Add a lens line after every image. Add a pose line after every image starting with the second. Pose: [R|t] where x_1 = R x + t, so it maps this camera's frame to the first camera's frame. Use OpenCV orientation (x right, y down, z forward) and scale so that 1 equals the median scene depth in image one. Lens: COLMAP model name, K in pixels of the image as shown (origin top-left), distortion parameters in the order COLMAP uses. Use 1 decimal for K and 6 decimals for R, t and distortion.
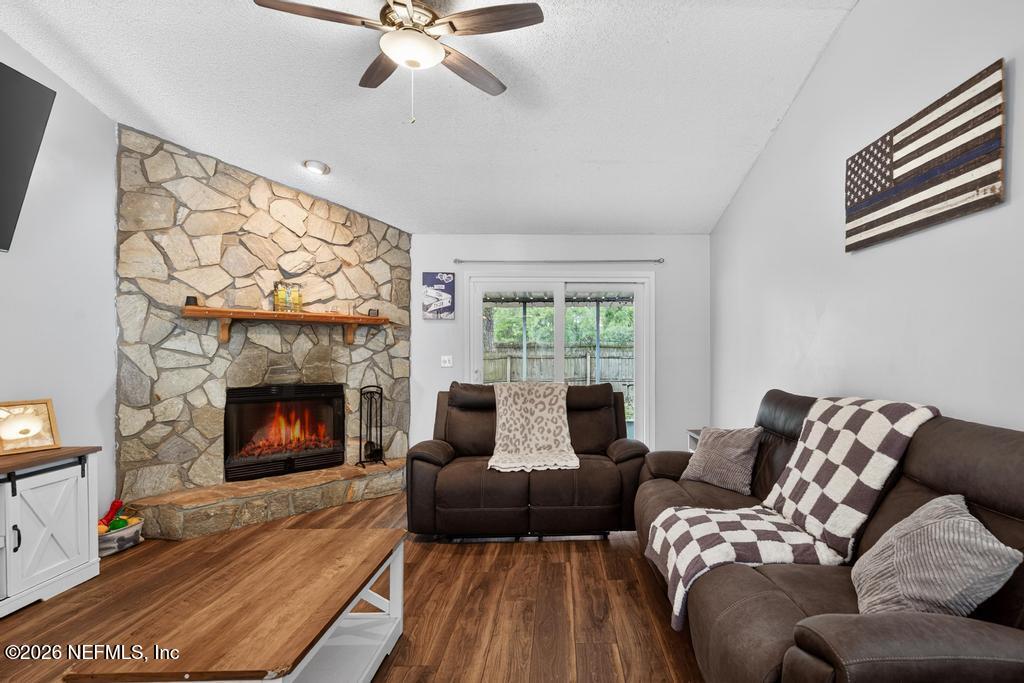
lens RADIAL K [[503.0, 0, 573.9], [0, 503.0, 349.6], [0, 0, 1]] dist [-0.000334, 0.000160]
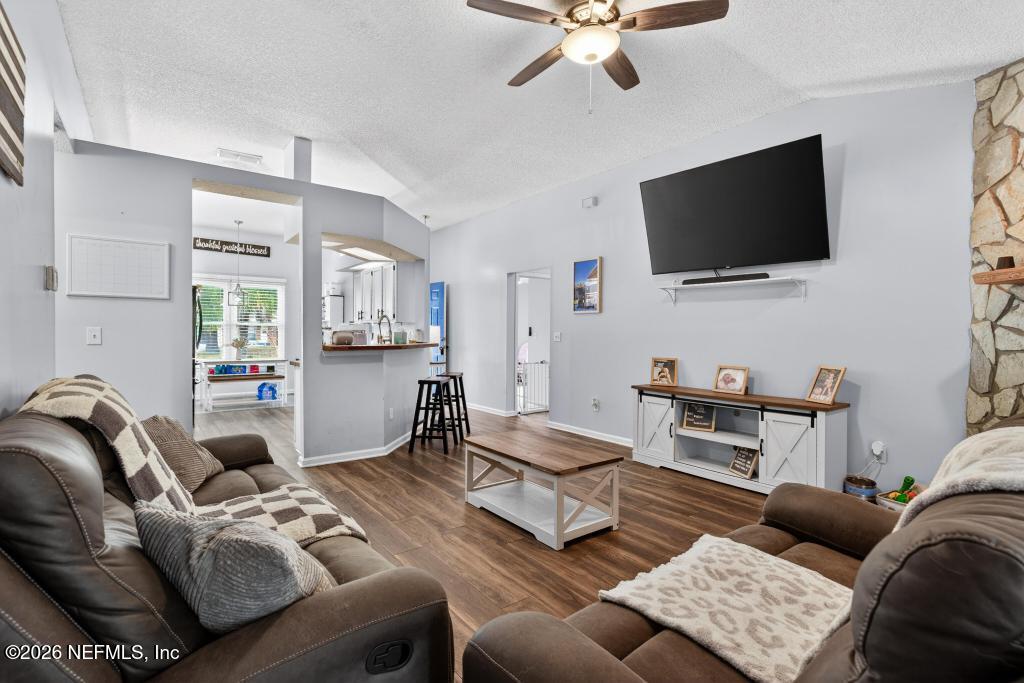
lens RADIAL K [[487.6, 0, 510.7], [0, 487.6, 337.4], [0, 0, 1]] dist [0.001256, -0.000190]
pose [[-0.817891, 0.002832, -0.575366, 0.265136], [-0.000881, 0.999981, 0.006173, 0.011480], [0.575372, 0.005555, -0.817873, 1.122287]]
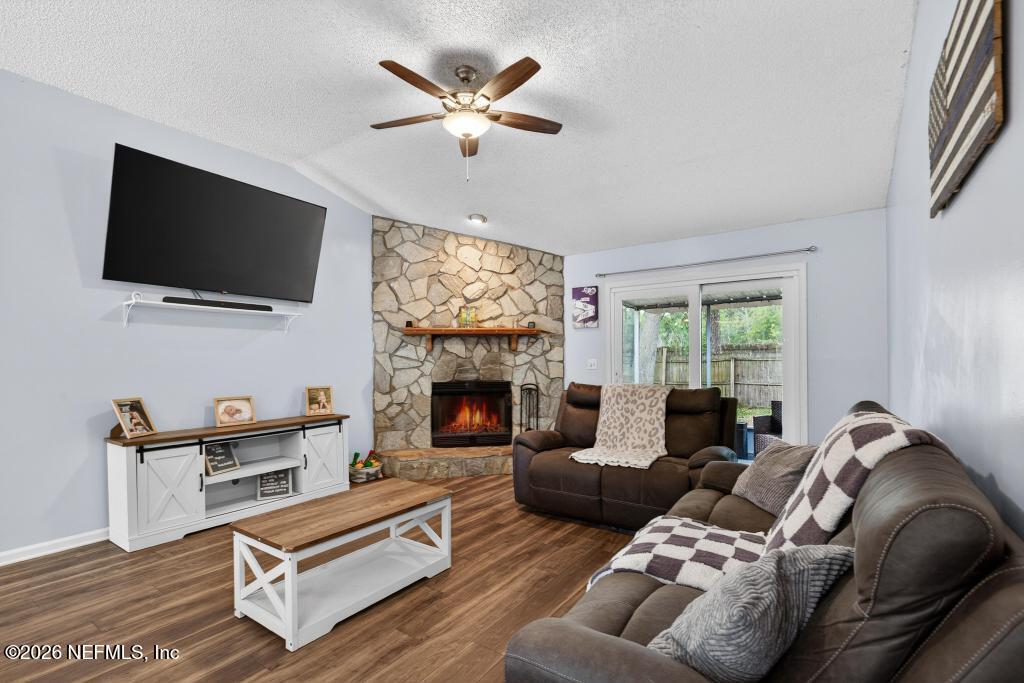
lens RADIAL K [[468.0, 0, 521.2], [0, 468.0, 358.7], [0, 0, 1]] dist [-0.001240, -0.000122]
pose [[0.807061, -0.004740, -0.590449, 0.320147], [0.012511, 0.999881, 0.009074, -0.001397], [0.590336, -0.014711, 0.807024, 0.065380]]
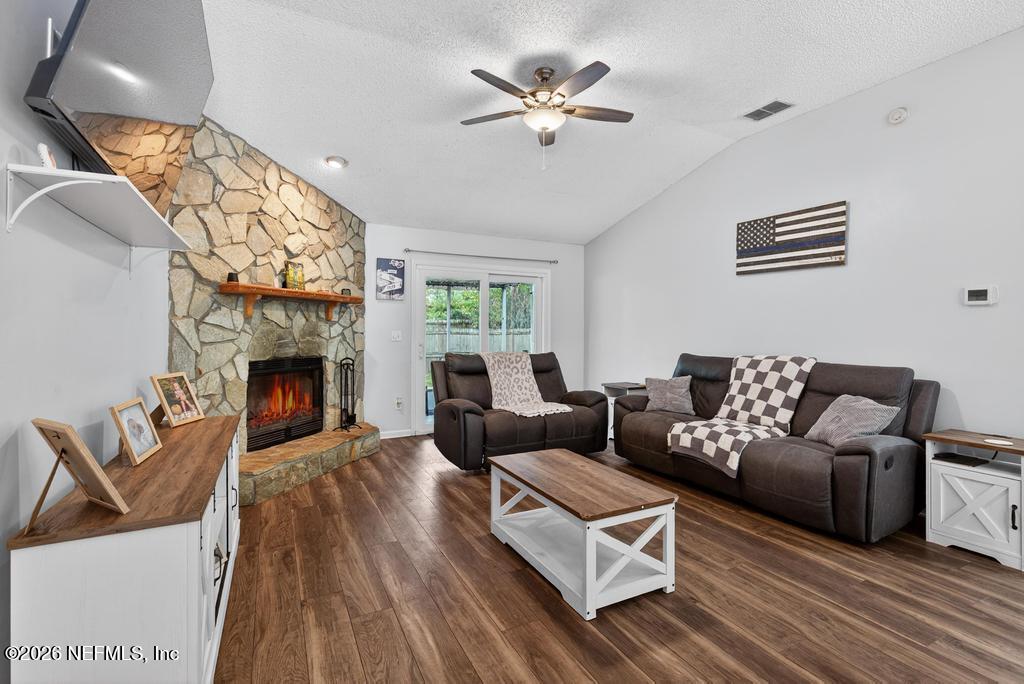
lens RADIAL K [[466.0, 0, 510.3], [0, 466.0, 326.7], [0, 0, 1]] dist [-0.001383, -0.000240]
pose [[0.902897, 0.010268, 0.429735, -0.627227], [-0.010646, 0.999942, -0.001525, 0.000096], [-0.429726, -0.003198, 0.902954, -0.104242]]
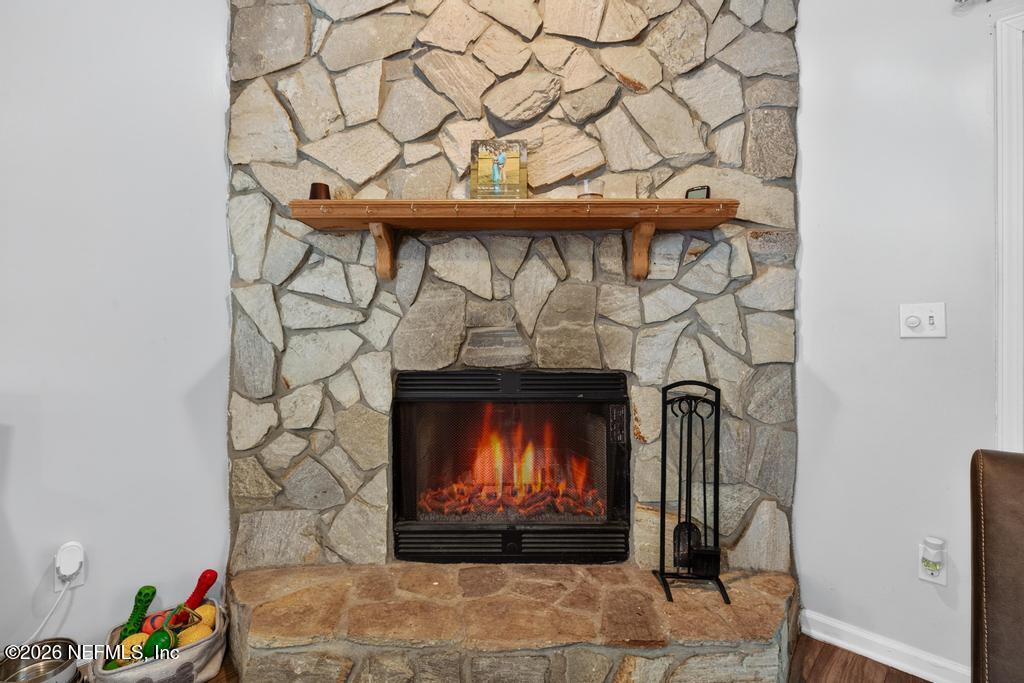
lens RADIAL K [[474.3, 0, 506.1], [0, 474.3, 342.5], [0, 0, 1]] dist [-0.003075, -0.000895]
pose [[0.683357, 0.003380, -0.730077, -0.279818], [0.006153, 0.999927, 0.010389, 0.045038], [0.730059, -0.011592, 0.683286, 0.776745]]
